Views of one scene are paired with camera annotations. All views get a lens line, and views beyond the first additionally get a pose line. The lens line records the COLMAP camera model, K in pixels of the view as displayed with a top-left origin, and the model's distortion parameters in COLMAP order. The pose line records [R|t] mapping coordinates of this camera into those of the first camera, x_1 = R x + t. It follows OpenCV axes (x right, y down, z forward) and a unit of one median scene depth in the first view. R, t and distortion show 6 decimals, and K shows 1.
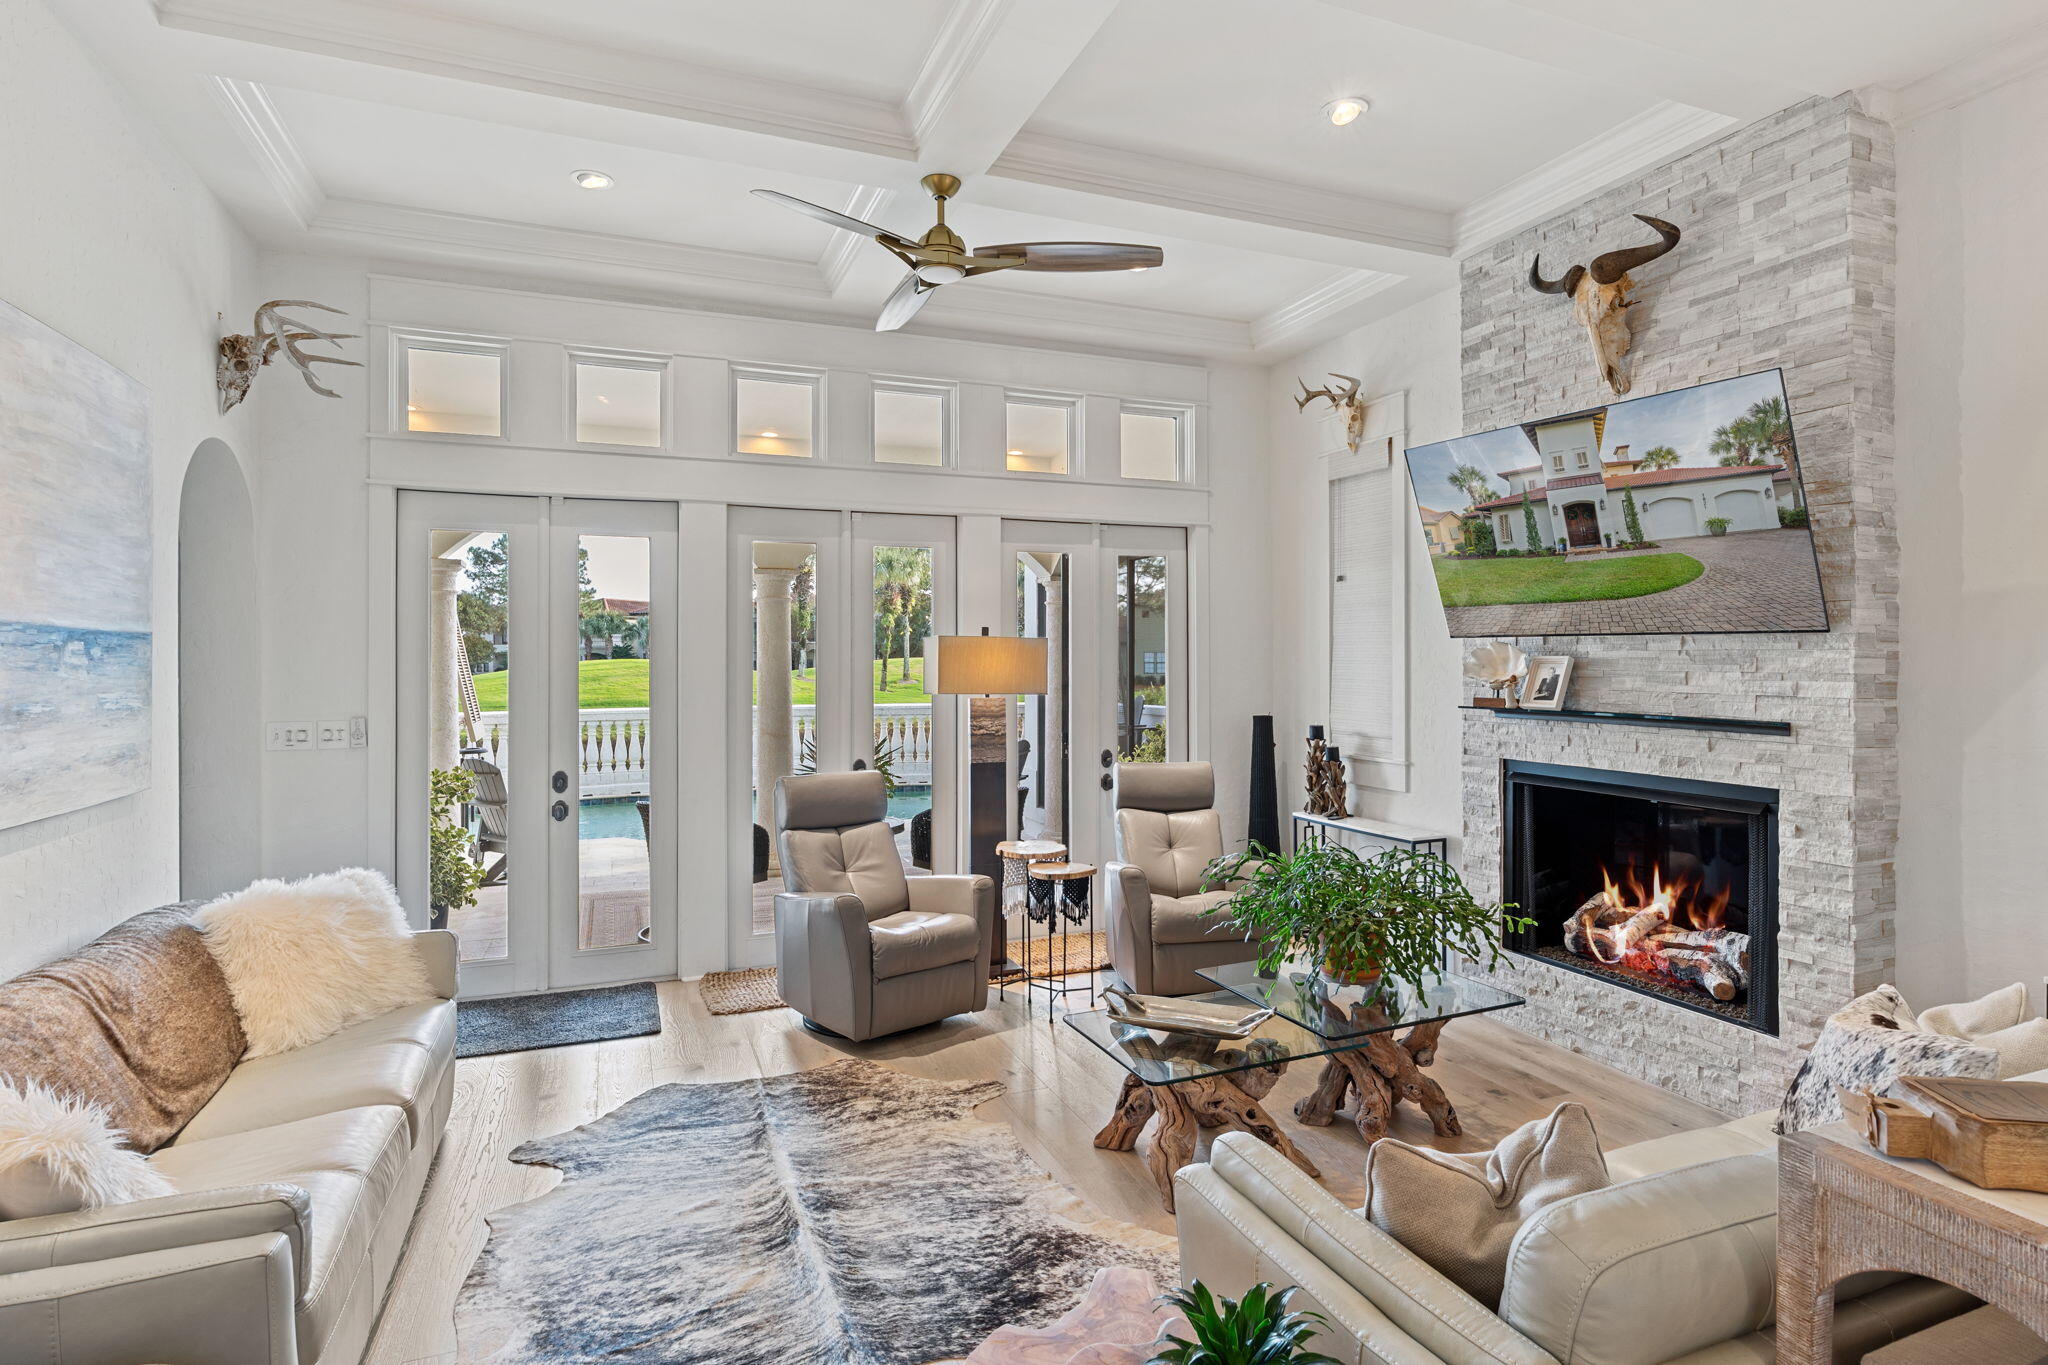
lens RADIAL K [[1065.0, 0, 1040.1], [0, 1065.0, 653.3], [0, 0, 1]] dist [-0.000037, 0.001130]
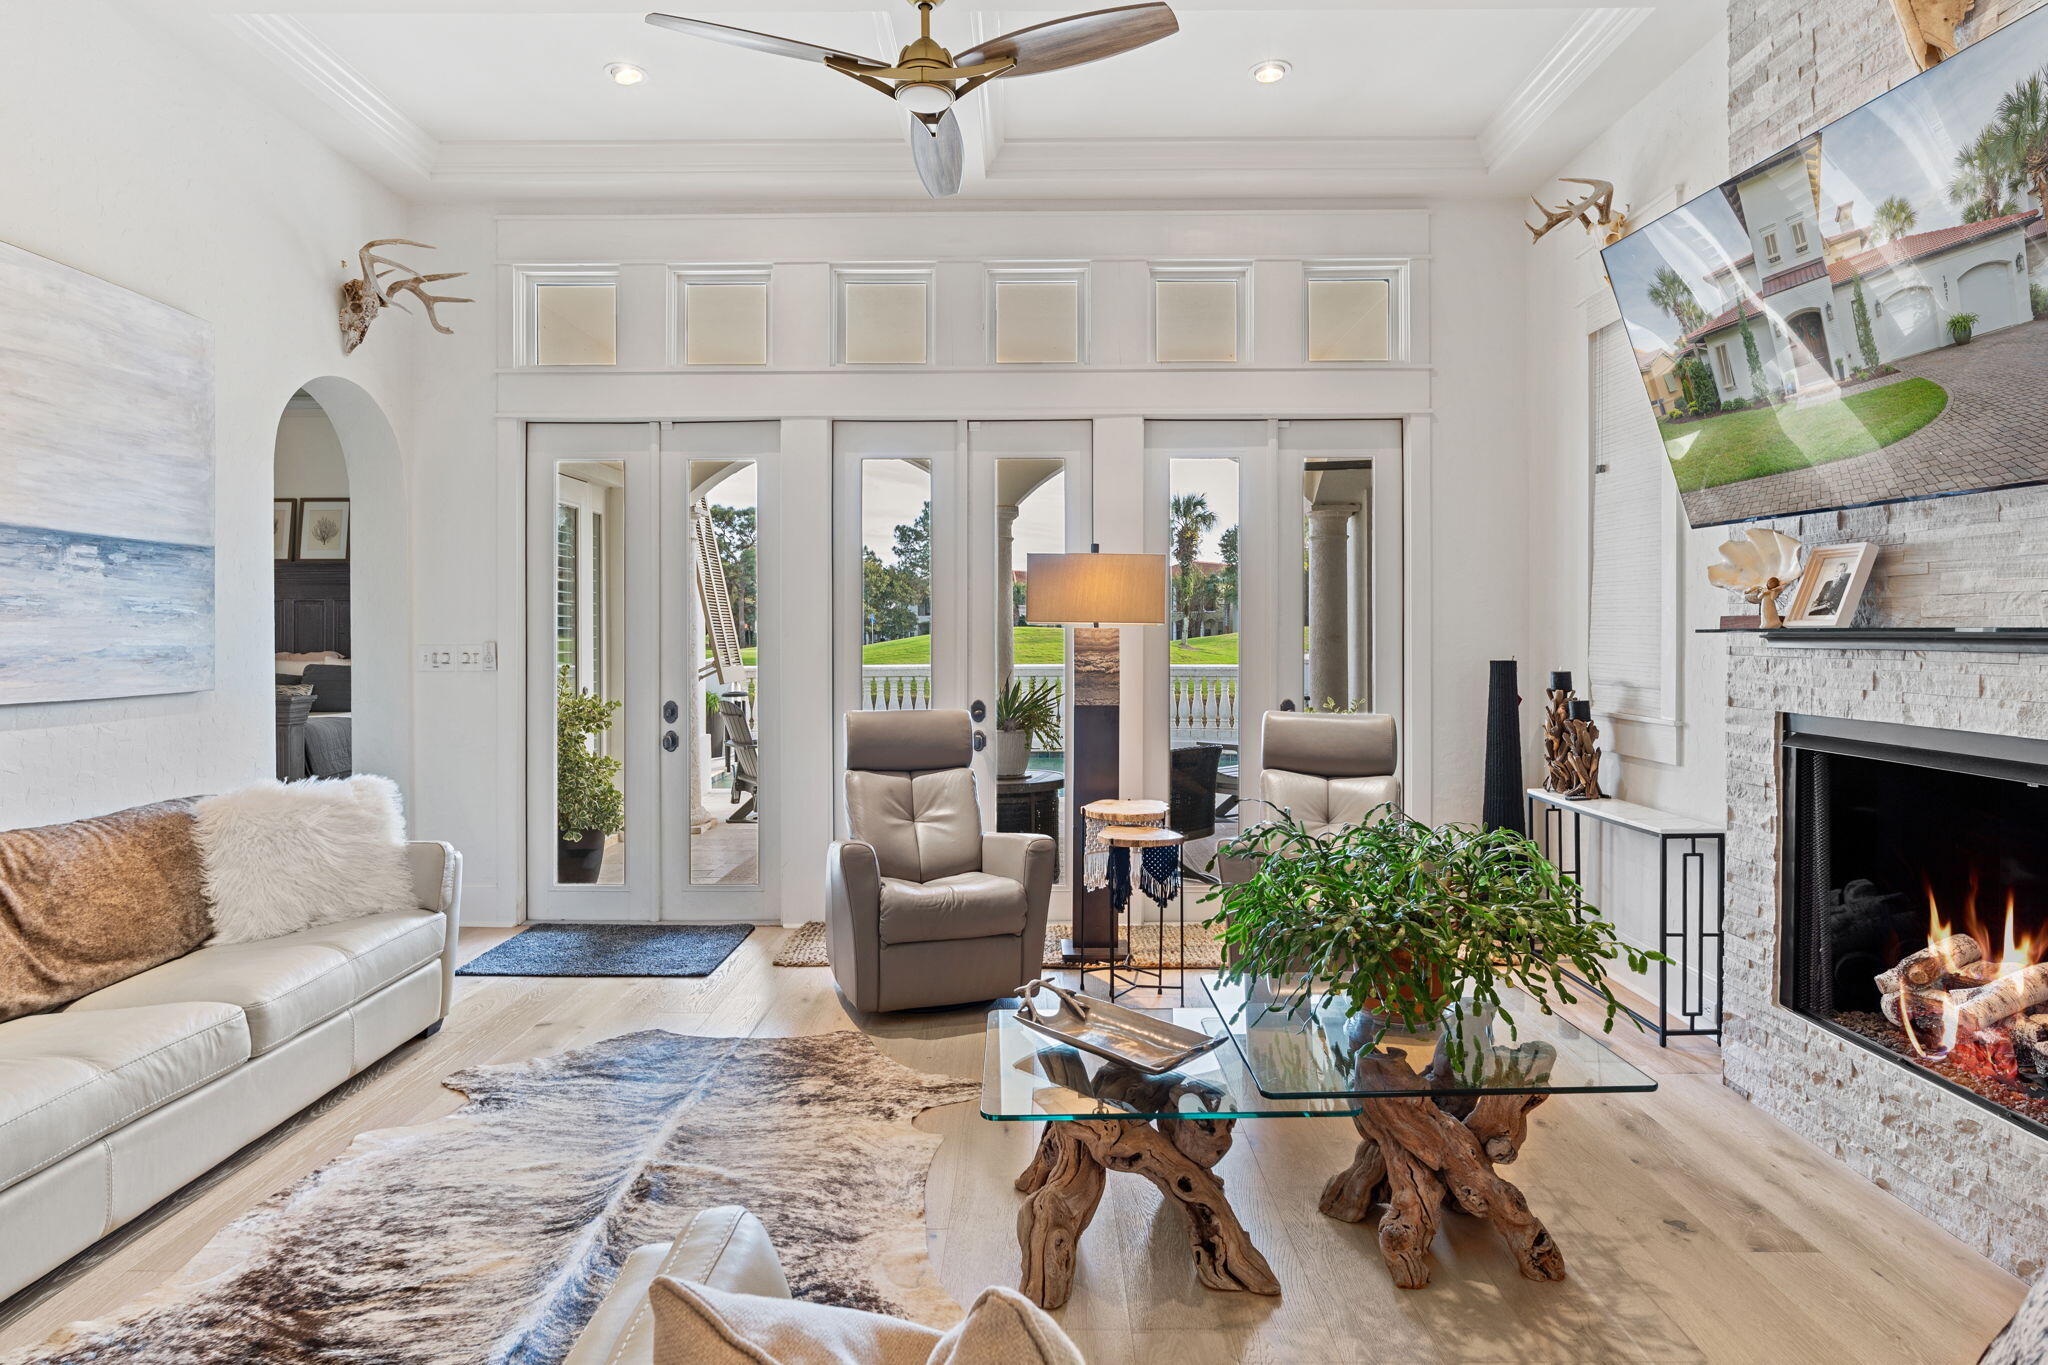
lens RADIAL K [[1102.6, 0, 1018.3], [0, 1102.6, 633.7], [0, 0, 1]] dist [-0.003930, 0.004170]
pose [[0.923095, 0.001926, -0.384566, 0.286483], [0.001158, 0.999969, 0.007787, 0.049486], [0.384569, -0.007634, 0.923065, 0.222925]]
